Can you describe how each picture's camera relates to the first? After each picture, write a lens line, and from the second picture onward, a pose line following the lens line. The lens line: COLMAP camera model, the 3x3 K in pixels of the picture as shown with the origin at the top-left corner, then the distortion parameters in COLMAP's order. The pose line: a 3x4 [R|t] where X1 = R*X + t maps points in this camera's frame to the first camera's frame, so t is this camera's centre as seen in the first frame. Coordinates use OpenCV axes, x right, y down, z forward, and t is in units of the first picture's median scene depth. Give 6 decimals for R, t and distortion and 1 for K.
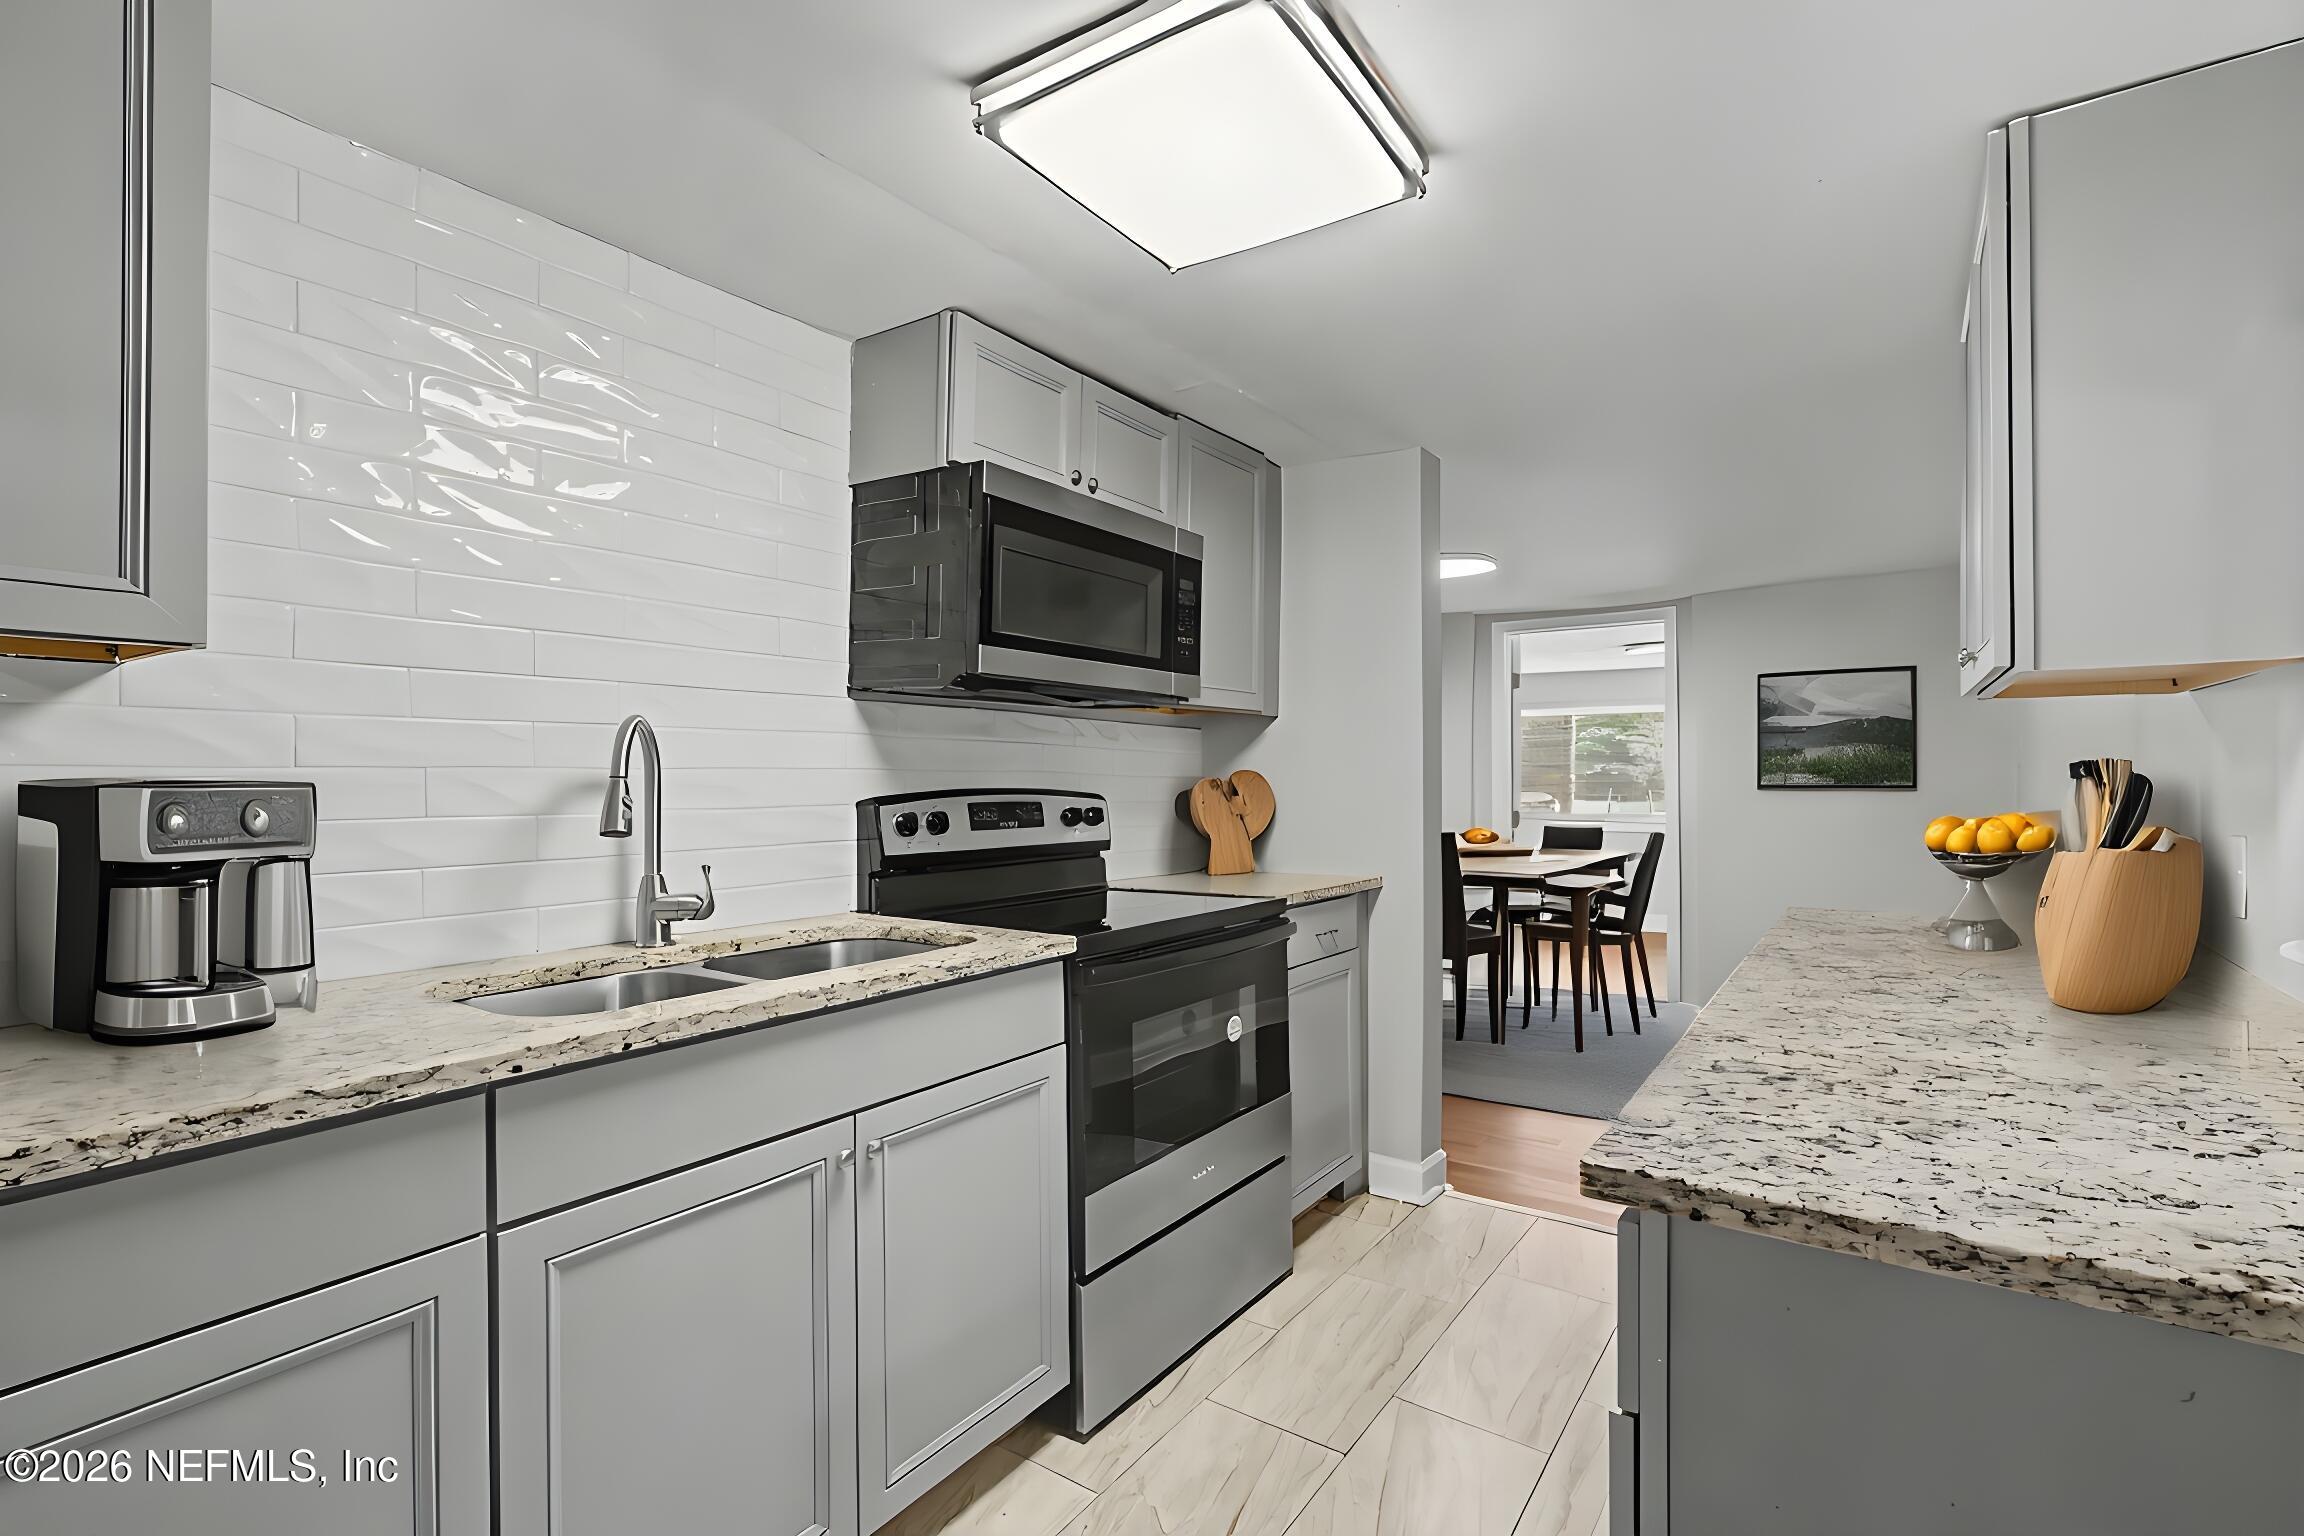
lens RADIAL K [[989.5, 0, 1157.2], [0, 989.5, 772.9], [0, 0, 1]] dist [-0.000456, -0.000154]
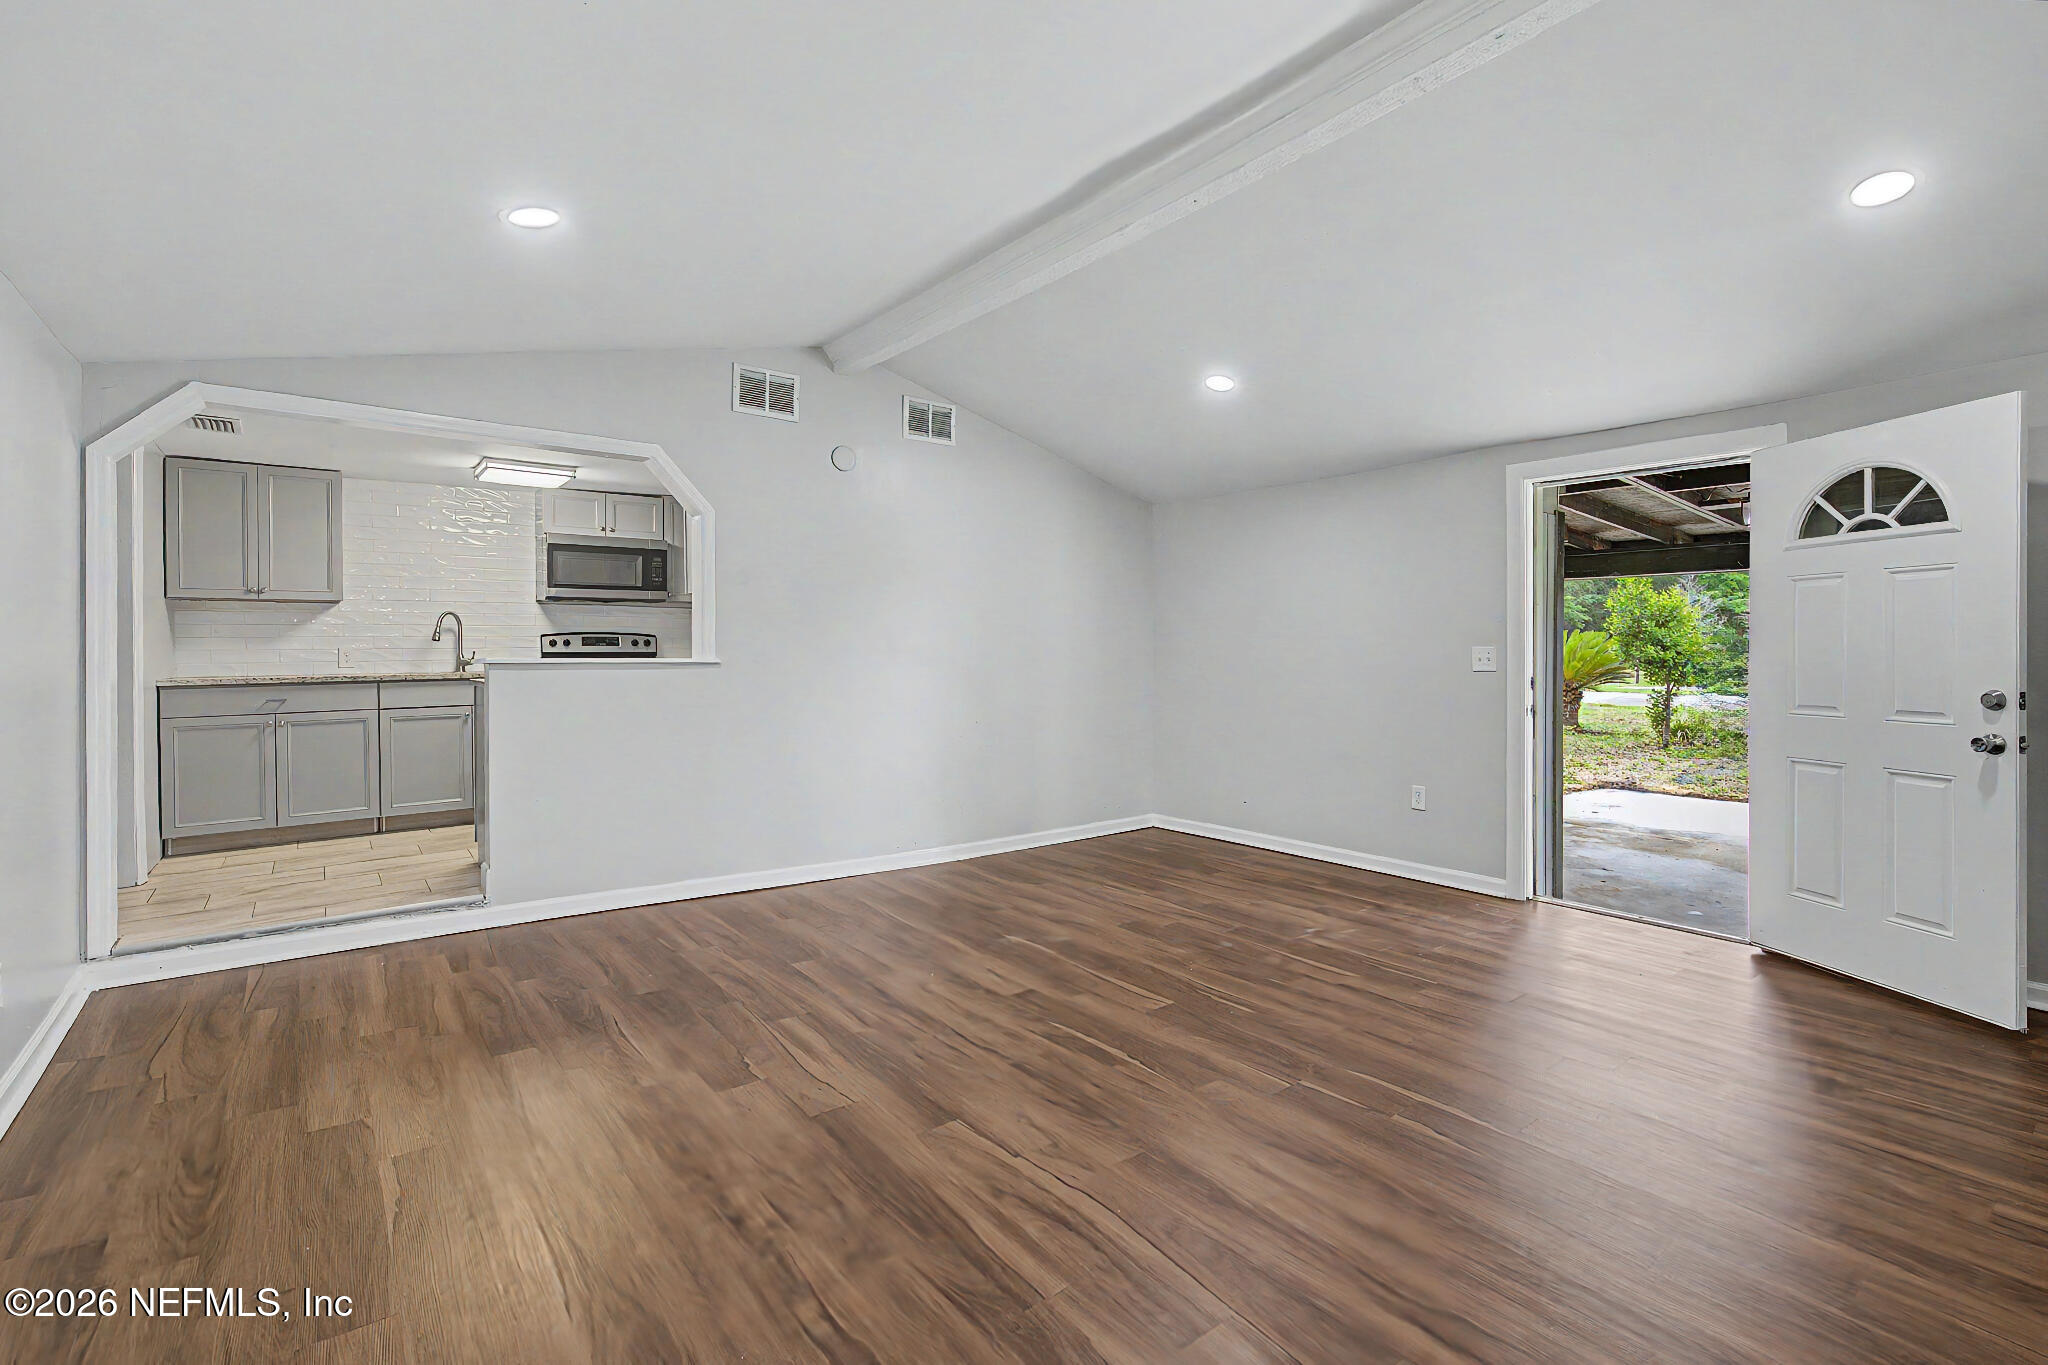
lens RADIAL K [[910.0, 0, 1043.4], [0, 910.0, 662.3], [0, 0, 1]] dist [-0.002062, -0.000164]
pose [[0.948553, -0.001827, -0.316614, 2.804560], [0.007449, 0.999835, 0.016549, 0.100474], [0.316532, -0.018056, 0.948410, -1.649986]]
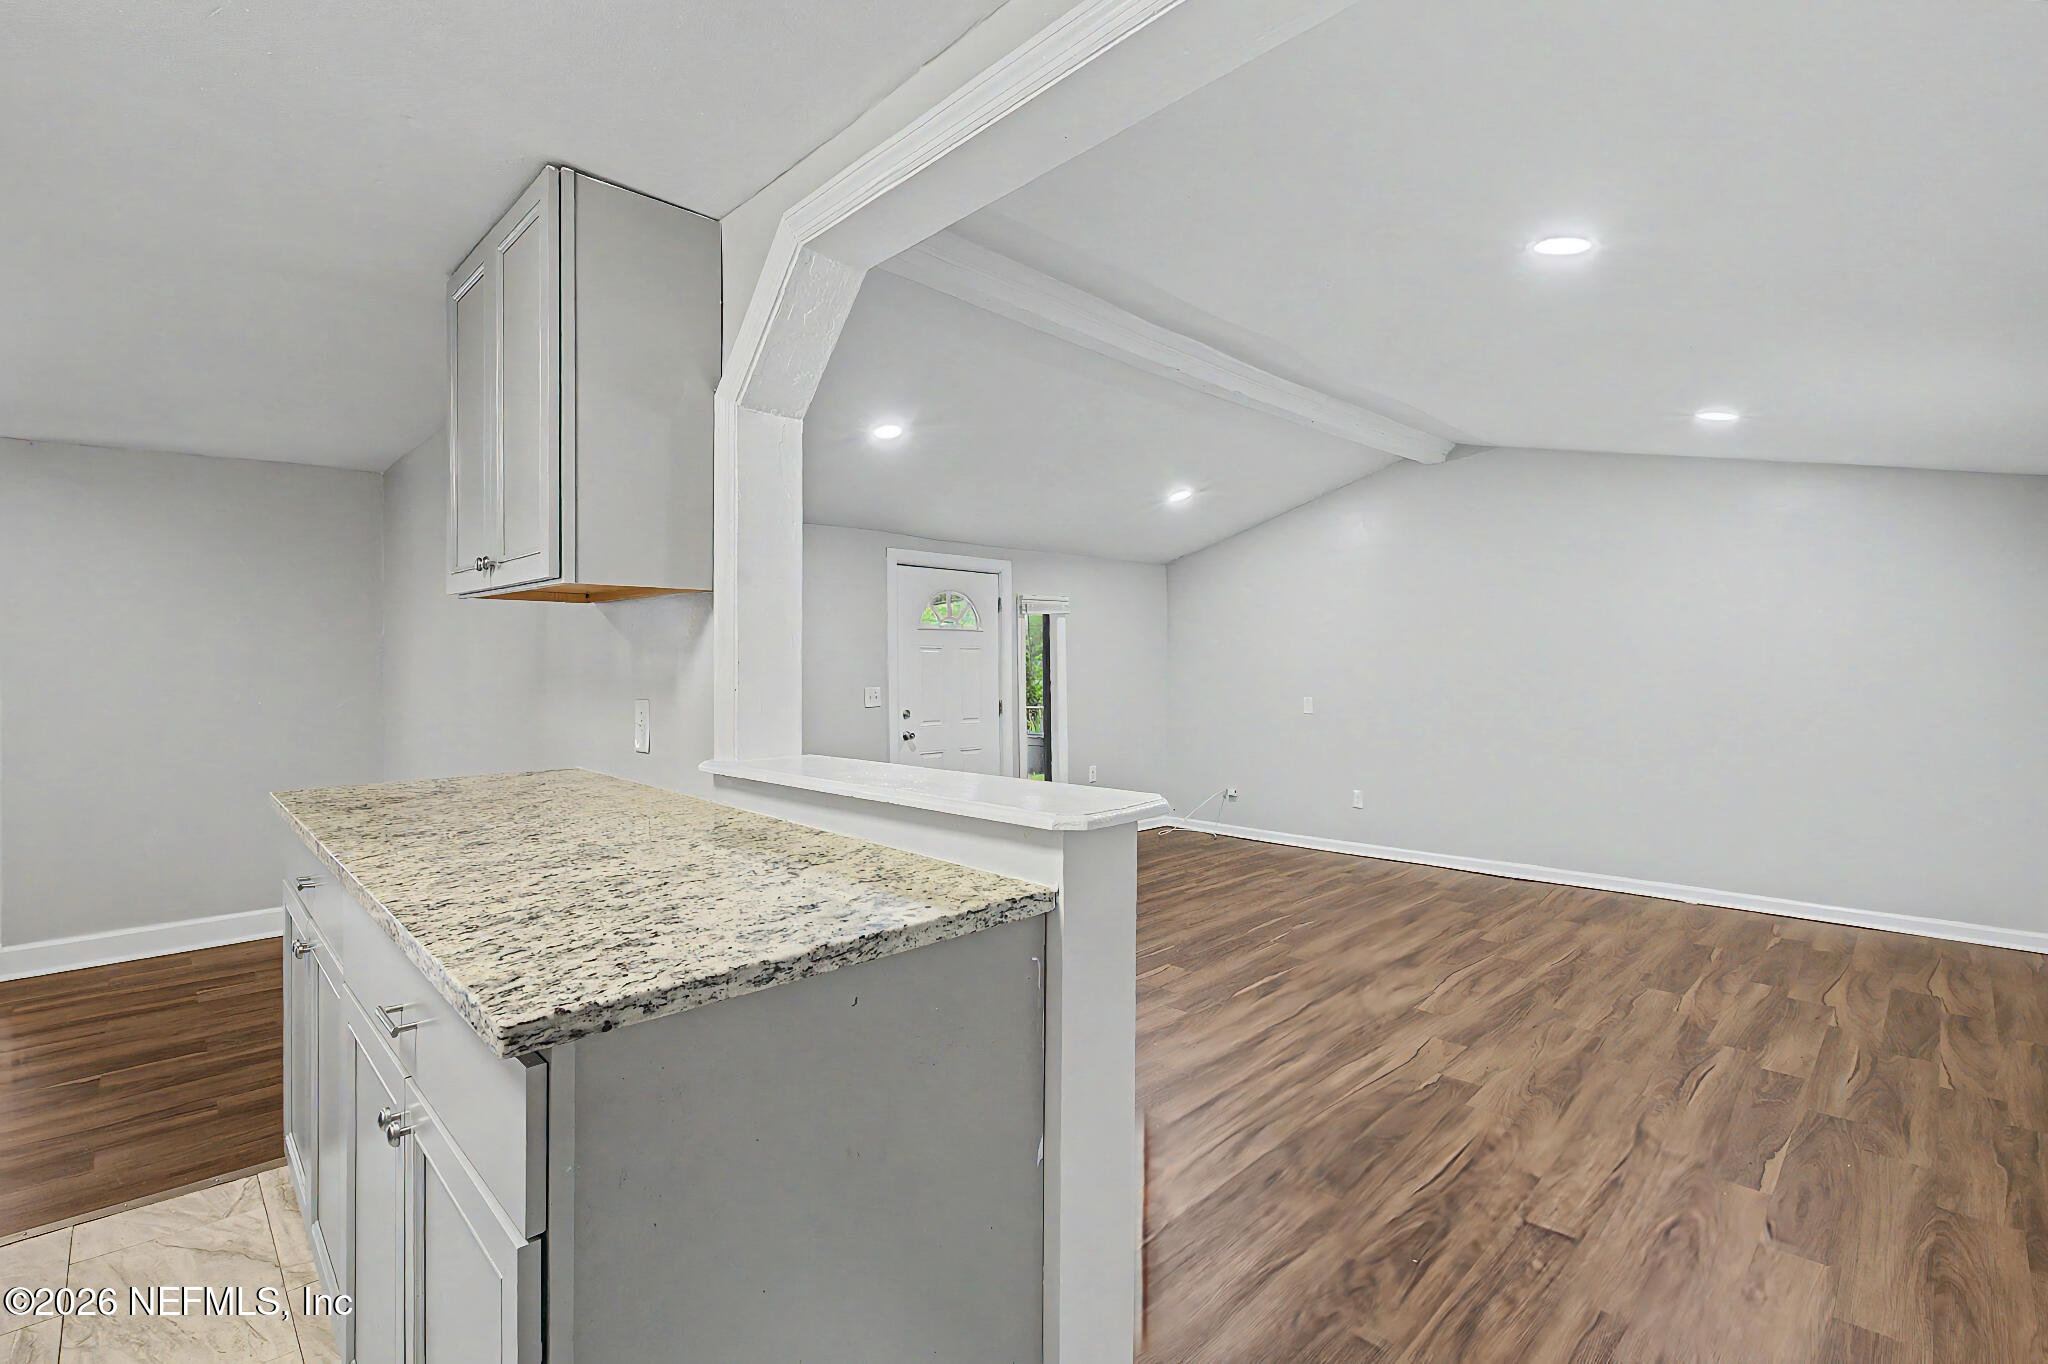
lens RADIAL K [[910.0, 0, 1043.4], [0, 910.0, 661.8], [0, 0, 1]] dist [-0.002062, -0.000164]
pose [[0.214574, -0.001410, 0.976707, -0.427242], [-0.001667, 0.999997, 0.001810, 0.000874], [-0.976706, -0.002017, 0.214571, 0.248981]]
